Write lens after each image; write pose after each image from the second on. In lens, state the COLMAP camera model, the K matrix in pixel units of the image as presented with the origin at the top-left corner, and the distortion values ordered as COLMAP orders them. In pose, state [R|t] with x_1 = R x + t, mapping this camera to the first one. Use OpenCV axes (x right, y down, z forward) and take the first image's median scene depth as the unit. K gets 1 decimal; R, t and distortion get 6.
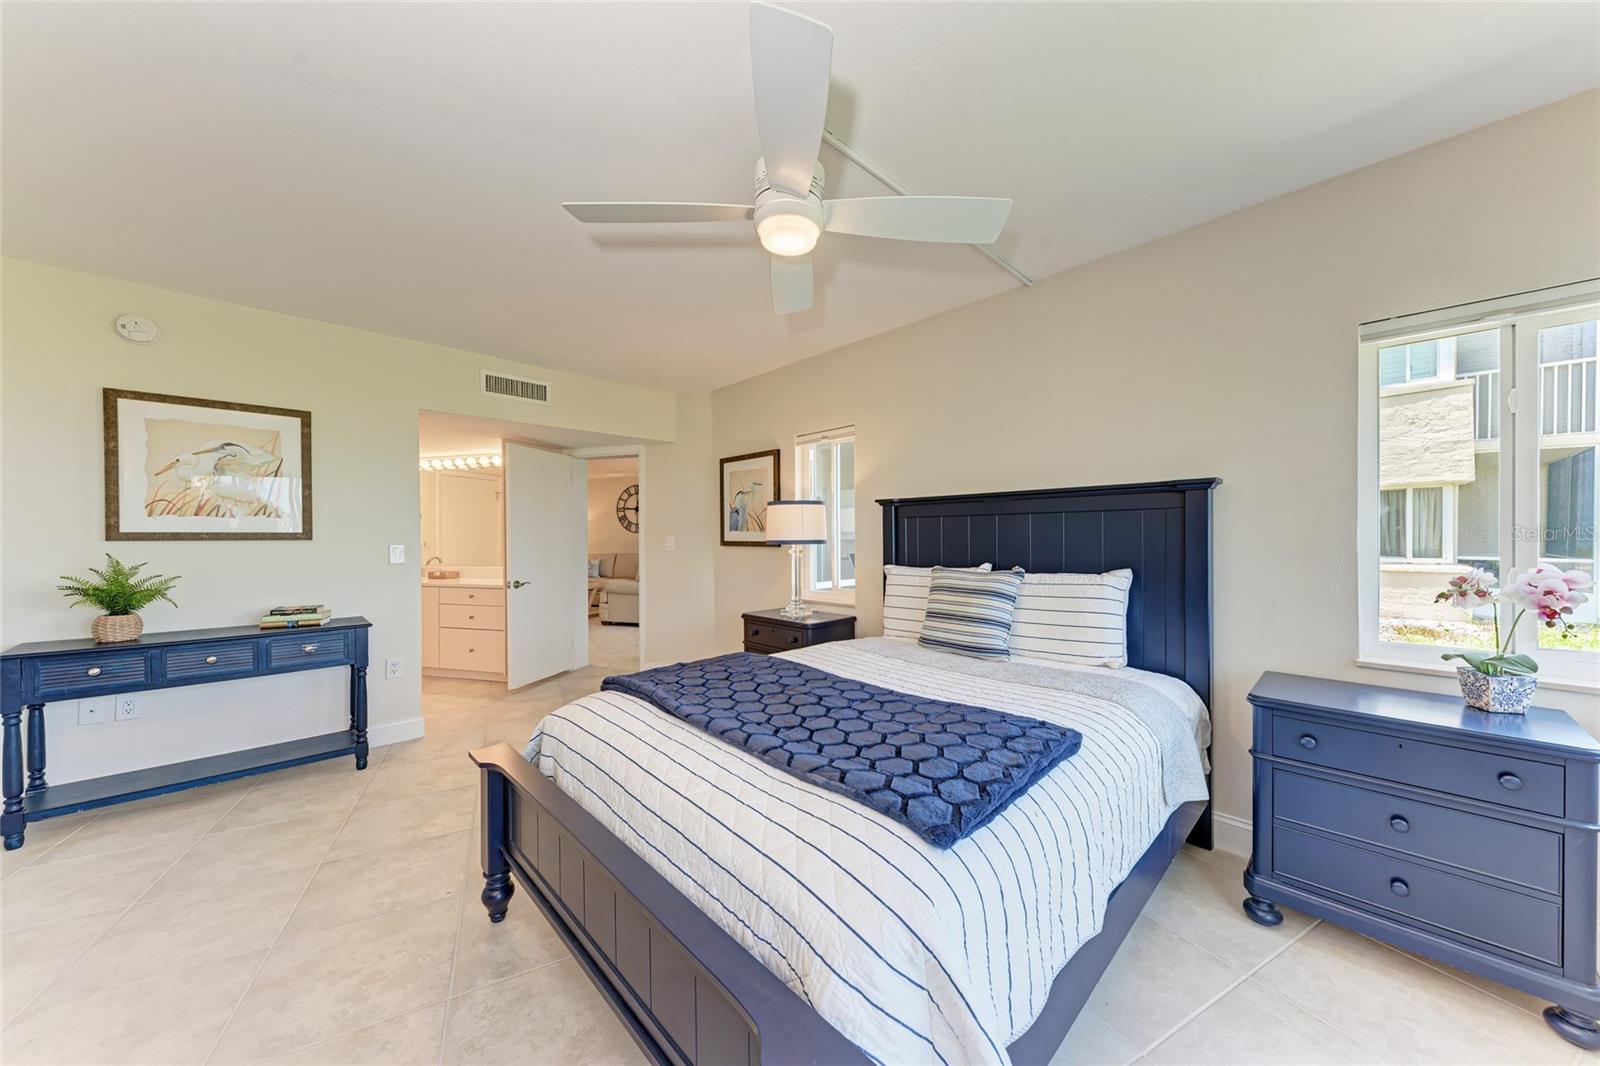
lens RADIAL K [[549.6, 0, 805.4], [0, 549.6, 539.3], [0, 0, 1]] dist [0.007367, -0.000572]
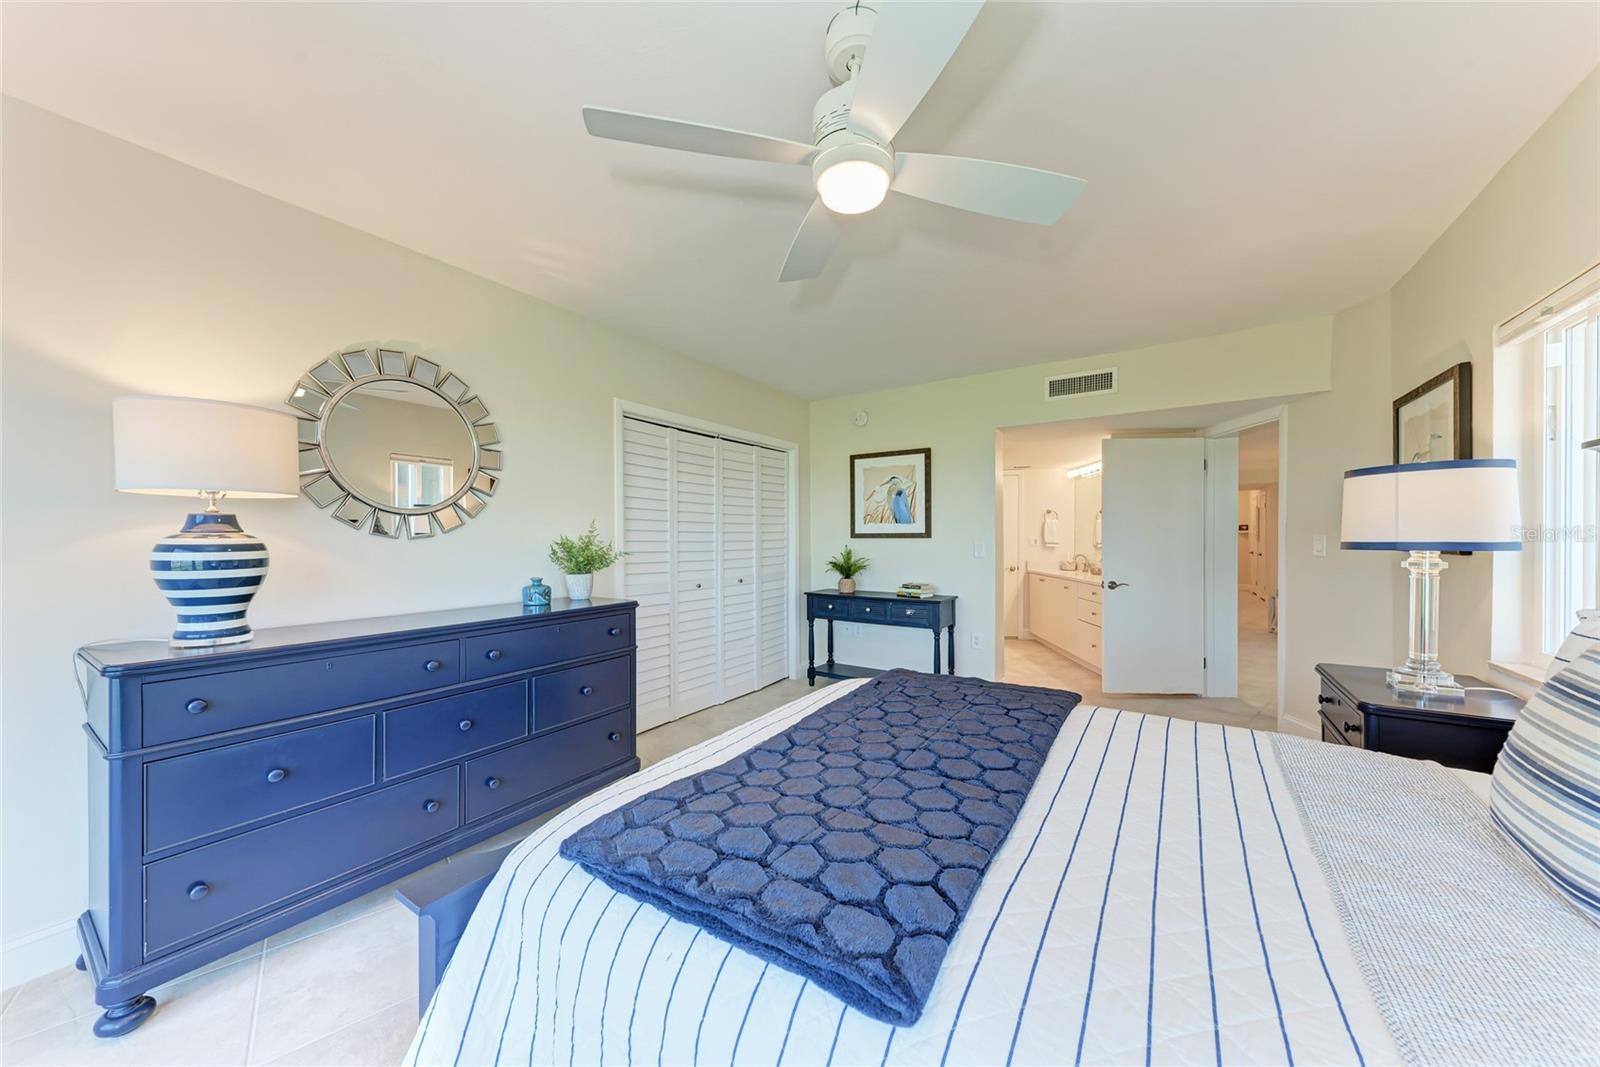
lens RADIAL K [[549.6, 0, 805.0], [0, 549.6, 540.6], [0, 0, 1]] dist [0.007367, -0.000572]
pose [[0.216744, 0.009552, -0.976182, 0.443498], [-0.003168, 0.999954, 0.009081, -0.004028], [0.976223, 0.001125, 0.216764, 0.408287]]
